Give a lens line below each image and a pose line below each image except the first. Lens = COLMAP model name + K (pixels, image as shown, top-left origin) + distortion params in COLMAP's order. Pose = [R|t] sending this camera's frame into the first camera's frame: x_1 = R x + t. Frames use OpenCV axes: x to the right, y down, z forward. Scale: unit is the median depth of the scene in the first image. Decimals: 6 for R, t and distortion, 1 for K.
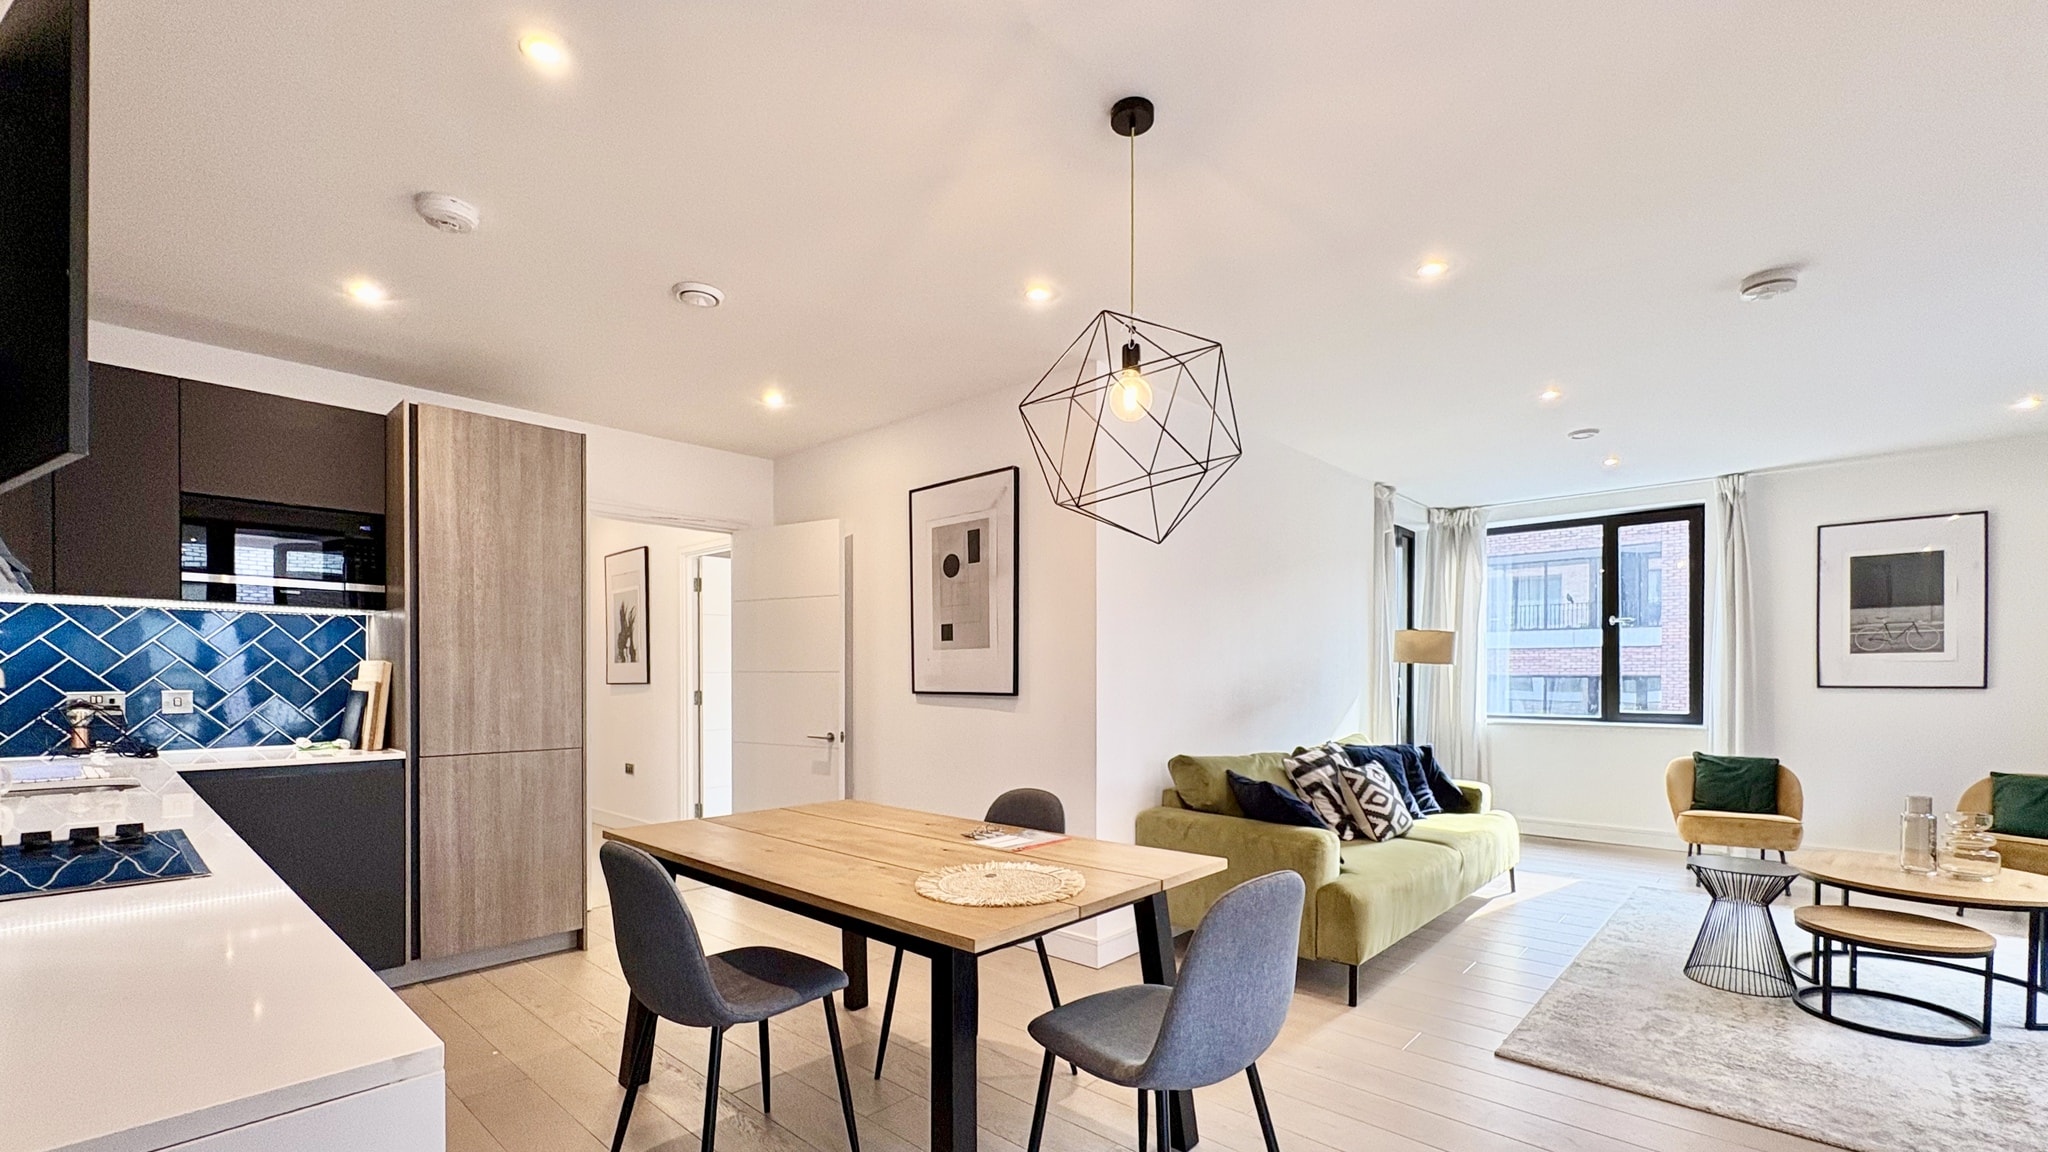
lens RADIAL K [[826.2, 0, 1027.7], [0, 826.2, 695.1], [0, 0, 1]] dist [0.000107, -0.000948]
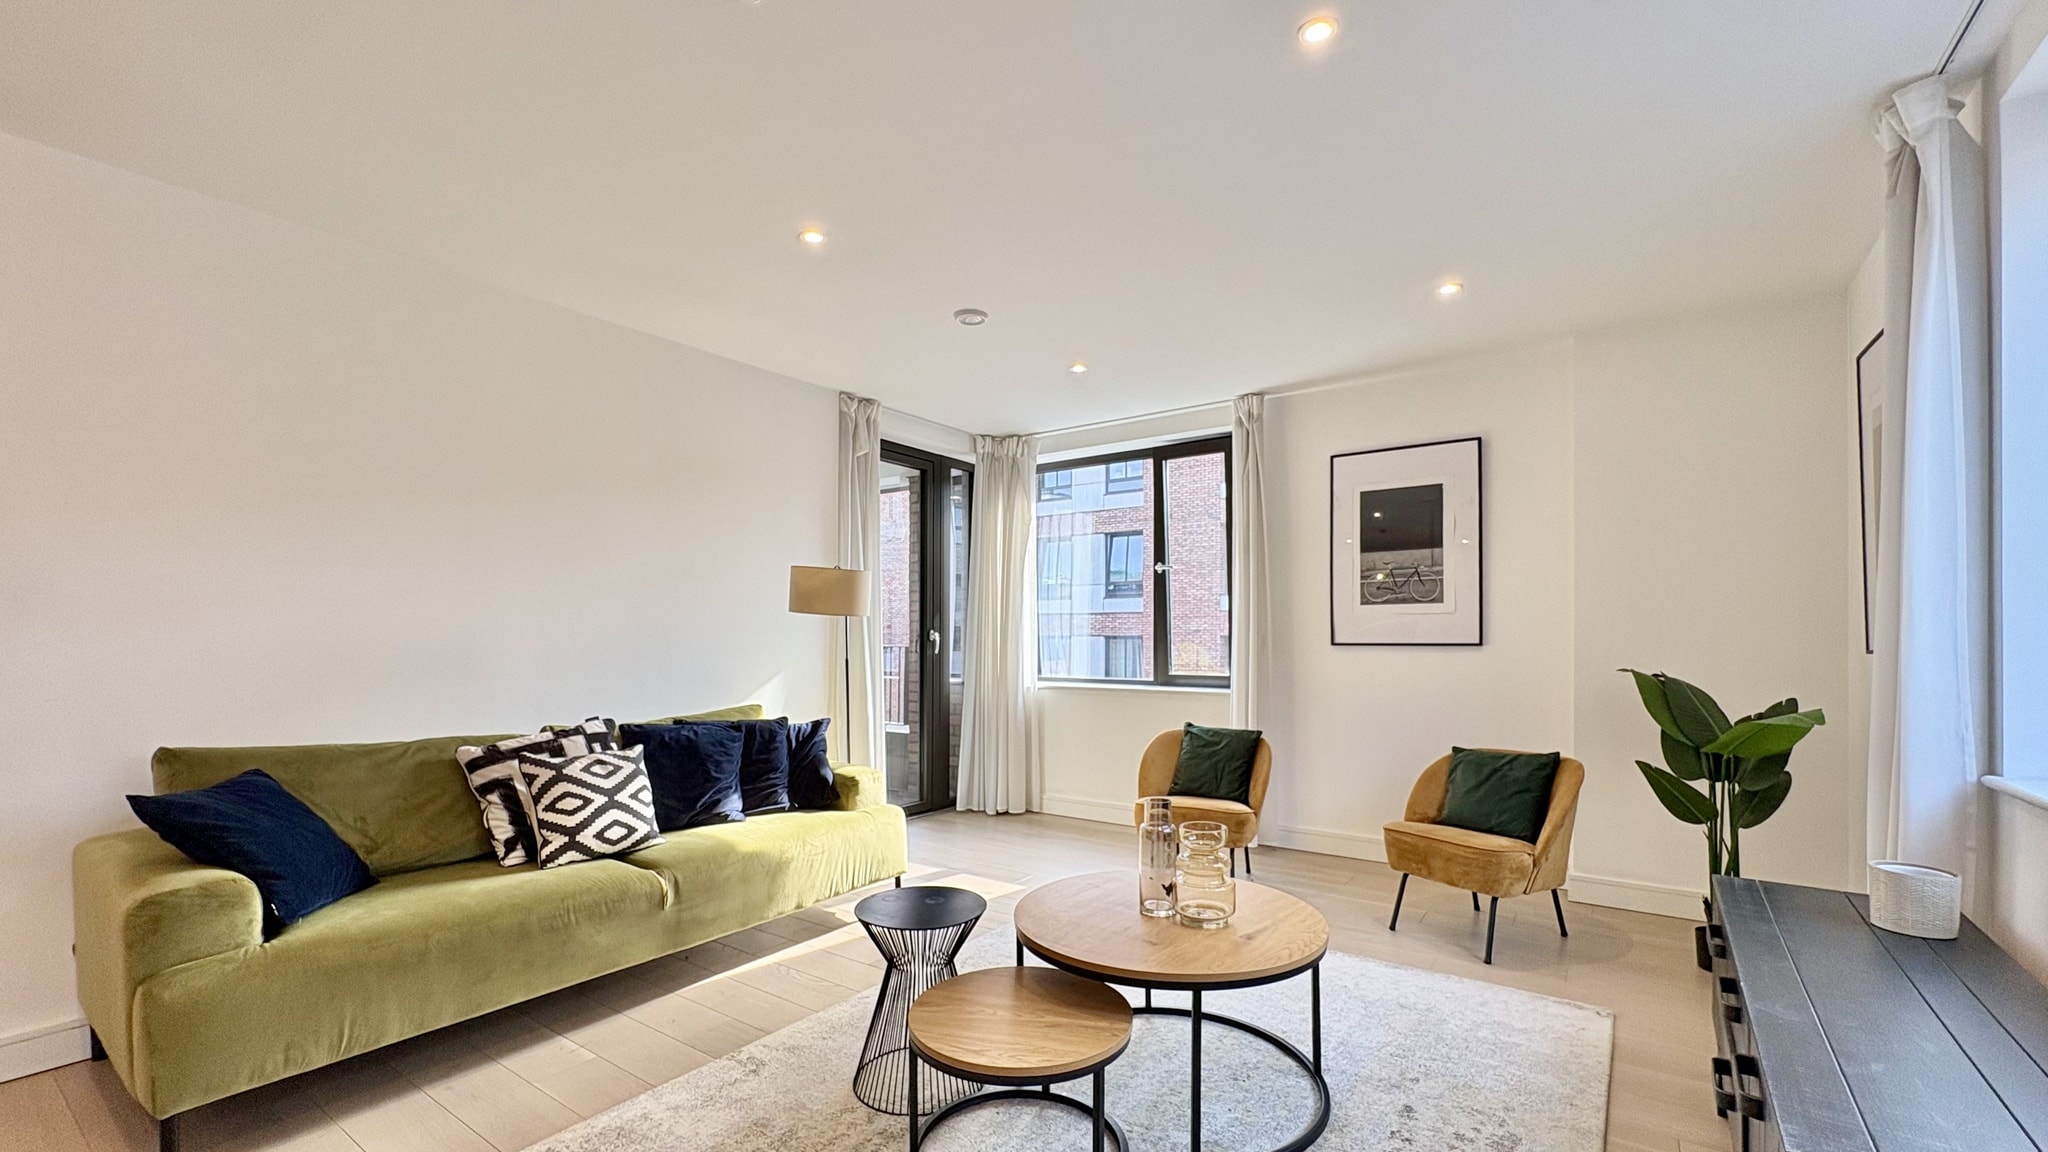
lens RADIAL K [[826.2, 0, 983.3], [0, 826.2, 647.1], [0, 0, 1]] dist [0.000107, -0.000948]
pose [[0.992594, 0.000492, 0.121477, 0.535324], [0.001212, 0.999902, -0.013954, 0.004535], [-0.121472, 0.013998, 0.992496, 0.213565]]
